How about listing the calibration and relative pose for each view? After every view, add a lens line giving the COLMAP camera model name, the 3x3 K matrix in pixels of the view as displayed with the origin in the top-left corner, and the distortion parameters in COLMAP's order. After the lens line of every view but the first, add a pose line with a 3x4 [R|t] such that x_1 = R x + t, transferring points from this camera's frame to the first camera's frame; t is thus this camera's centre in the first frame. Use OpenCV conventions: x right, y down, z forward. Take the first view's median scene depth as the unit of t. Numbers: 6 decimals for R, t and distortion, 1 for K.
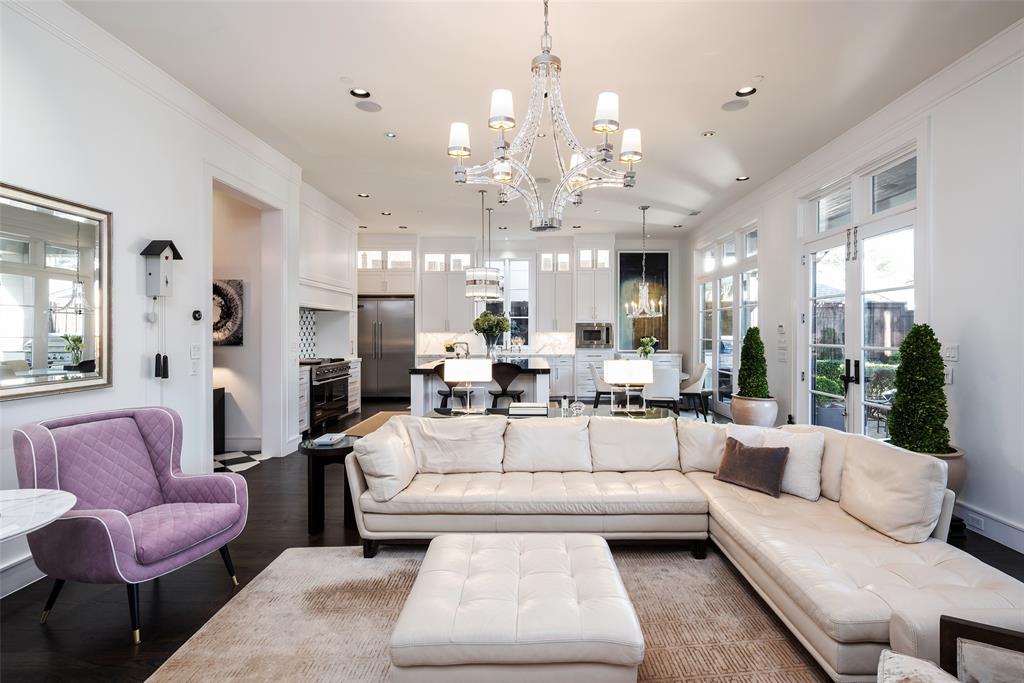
lens RADIAL K [[535.3, 0, 514.9], [0, 535.3, 334.1], [0, 0, 1]] dist [-0.028450, 0.002020]
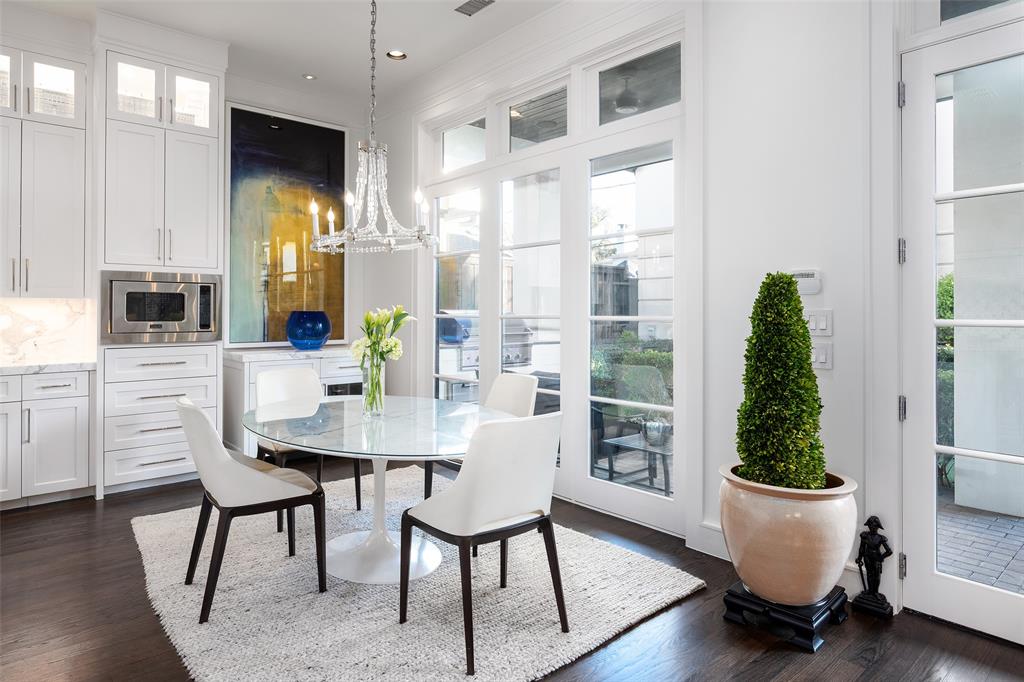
lens RADIAL K [[596.4, 0, 540.5], [0, 596.4, 309.5], [0, 0, 1]] dist [0.005405, -0.000587]
pose [[0.711507, 0.003467, 0.702670, 0.044684], [0.000108, 0.999987, -0.005043, 0.005684], [-0.702679, 0.003664, 0.711498, 0.522987]]
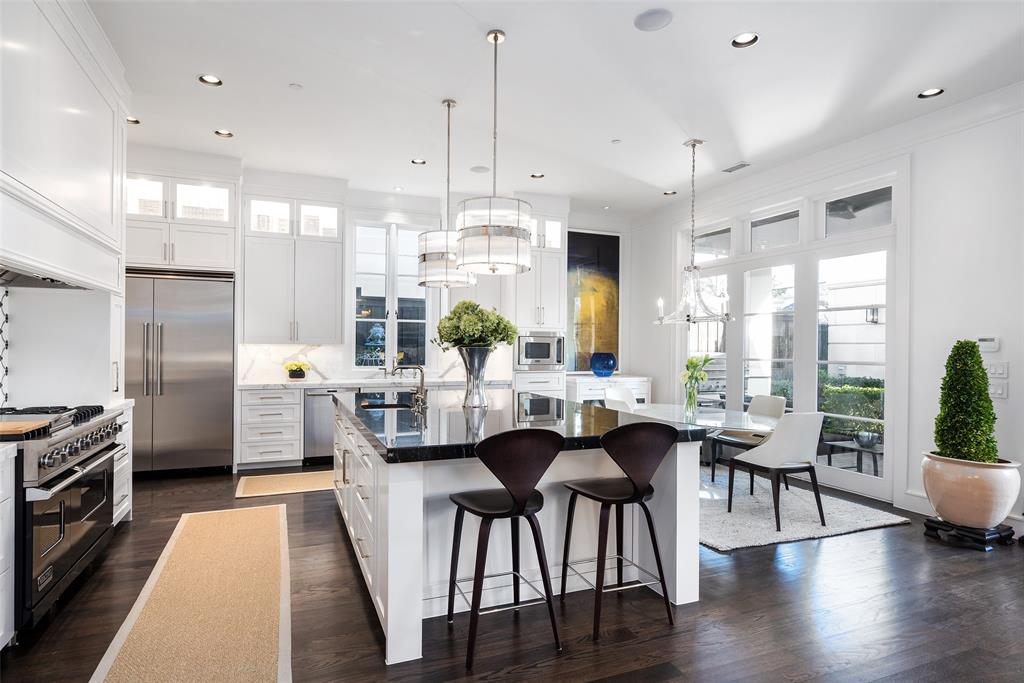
lens RADIAL K [[546.4, 0, 475.4], [0, 546.4, 345.8], [0, 0, 1]] dist [0.005286, -0.002861]
pose [[0.919045, 0.007975, 0.394072, -0.183629], [-0.009308, 0.999956, 0.001472, -0.003874], [-0.394042, -0.005020, 0.919079, 0.409925]]
